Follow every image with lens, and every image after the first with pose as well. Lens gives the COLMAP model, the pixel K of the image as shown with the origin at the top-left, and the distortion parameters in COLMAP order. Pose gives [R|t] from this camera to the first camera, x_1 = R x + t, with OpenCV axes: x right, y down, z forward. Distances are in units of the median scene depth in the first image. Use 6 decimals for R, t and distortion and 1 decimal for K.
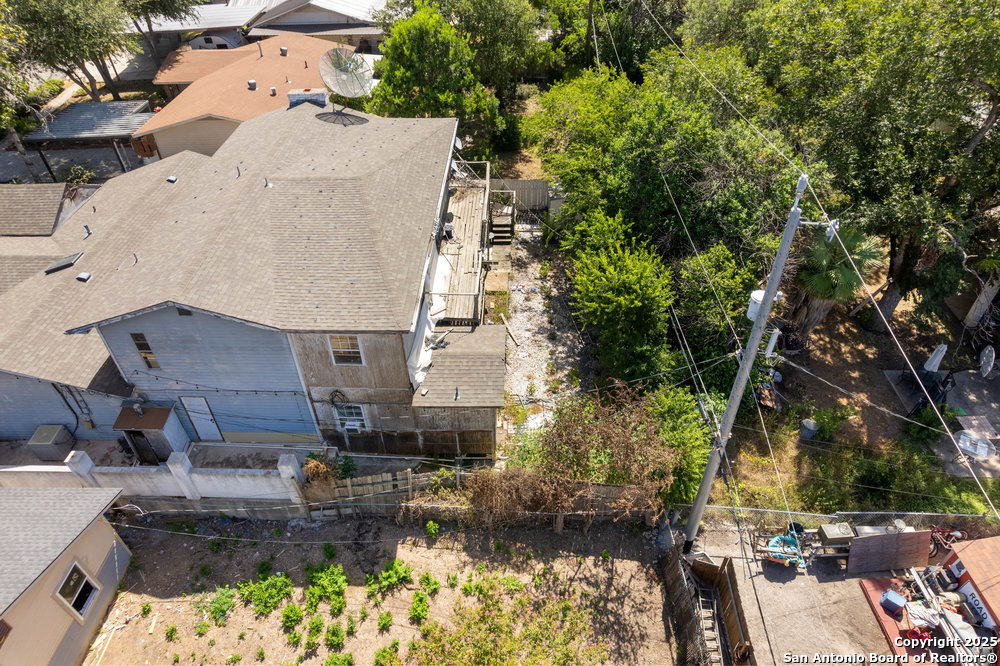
lens RADIAL K [[633.3, 0, 500.0], [0, 633.3, 333.0], [0, 0, 1]] dist [-0.094684, 0.080977]
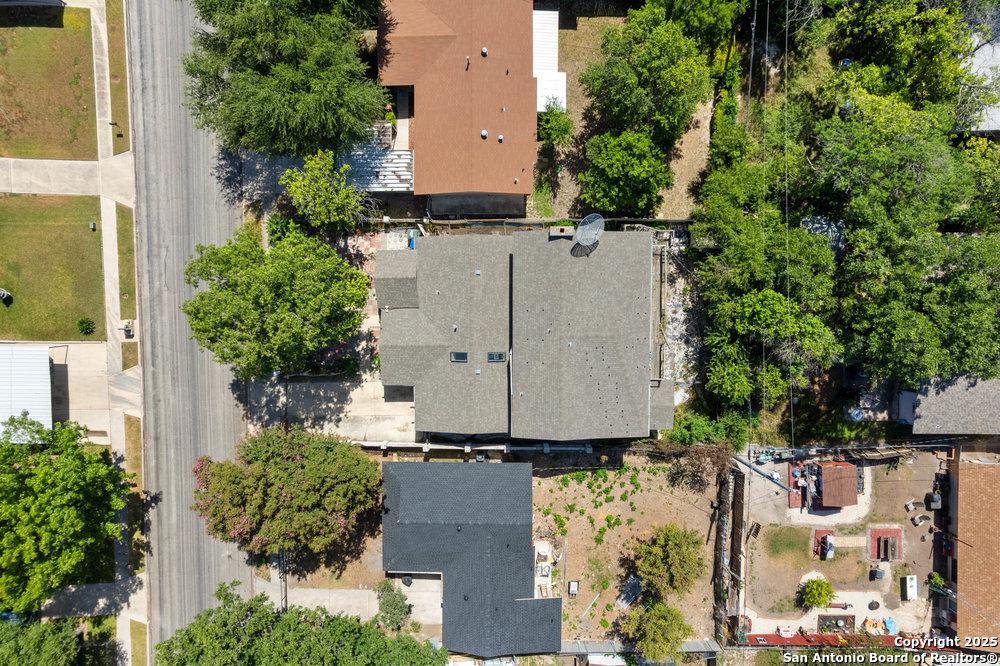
lens RADIAL K [[633.3, 0, 500.0], [0, 633.3, 333.0], [0, 0, 1]] dist [-0.094684, 0.080977]
pose [[0.999665, -0.018617, -0.017989, -0.662245], [0.025764, 0.647590, 0.761553, -2.162832], [-0.002528, -0.761761, 0.647853, -0.360838]]
